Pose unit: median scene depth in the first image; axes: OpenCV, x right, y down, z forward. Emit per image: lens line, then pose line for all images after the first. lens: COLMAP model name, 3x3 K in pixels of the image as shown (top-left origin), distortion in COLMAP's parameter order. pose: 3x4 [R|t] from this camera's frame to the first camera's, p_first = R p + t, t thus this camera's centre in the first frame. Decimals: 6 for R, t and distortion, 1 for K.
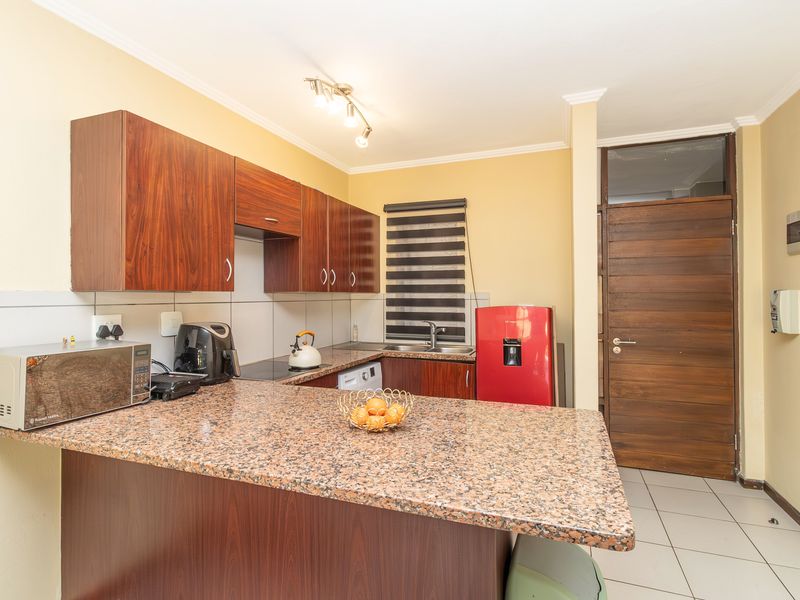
lens RADIAL K [[412.3, 0, 407.3], [0, 412.3, 280.7], [0, 0, 1]] dist [-0.016033, -0.000217]
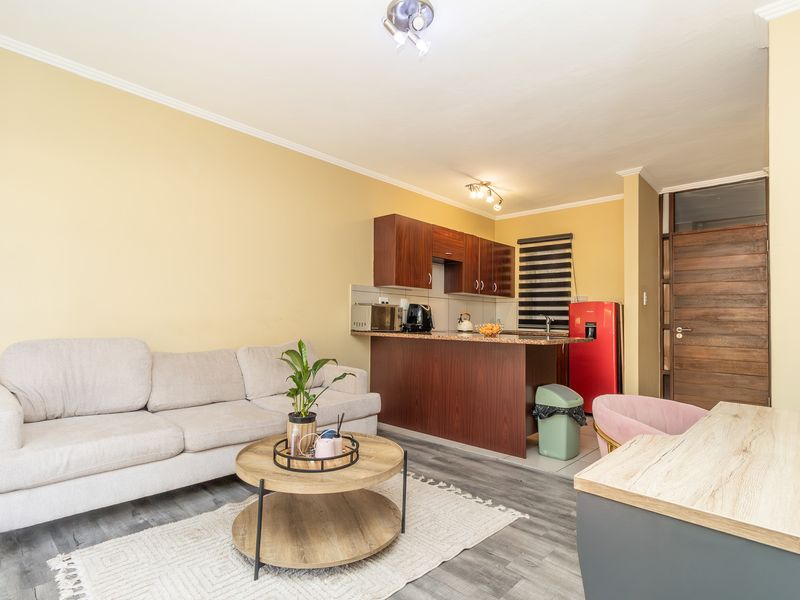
lens RADIAL K [[412.3, 0, 419.5], [0, 412.3, 312.9], [0, 0, 1]] dist [-0.016033, -0.000217]
pose [[0.933367, 0.012912, -0.358692, 0.204654], [-0.006918, 0.999814, 0.017987, 0.081689], [0.358857, -0.014307, 0.933283, -0.736089]]
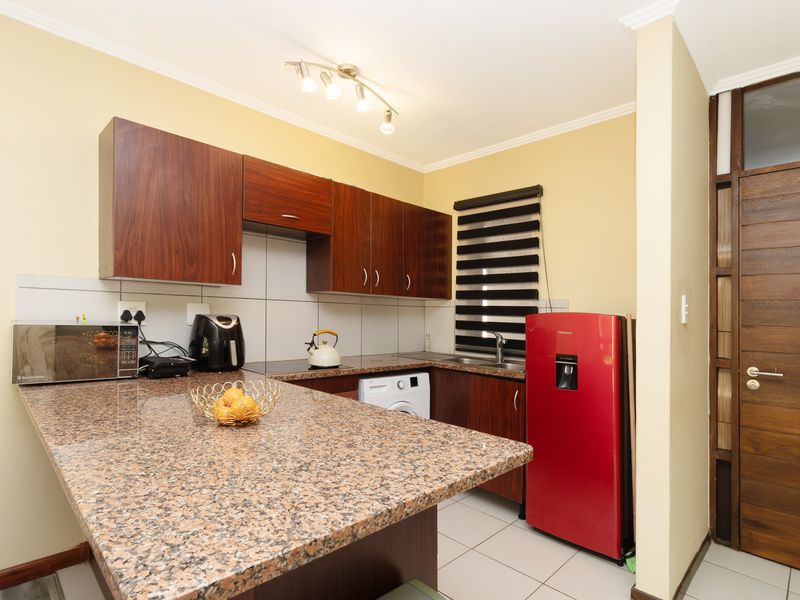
lens RADIAL K [[412.3, 0, 407.4], [0, 412.3, 301.2], [0, 0, 1]] dist [-0.016033, -0.000217]
pose [[0.913242, 0.016428, -0.407086, 0.295449], [-0.016797, 0.999855, 0.002667, 0.043841], [0.407071, 0.004403, 0.913386, 0.170949]]
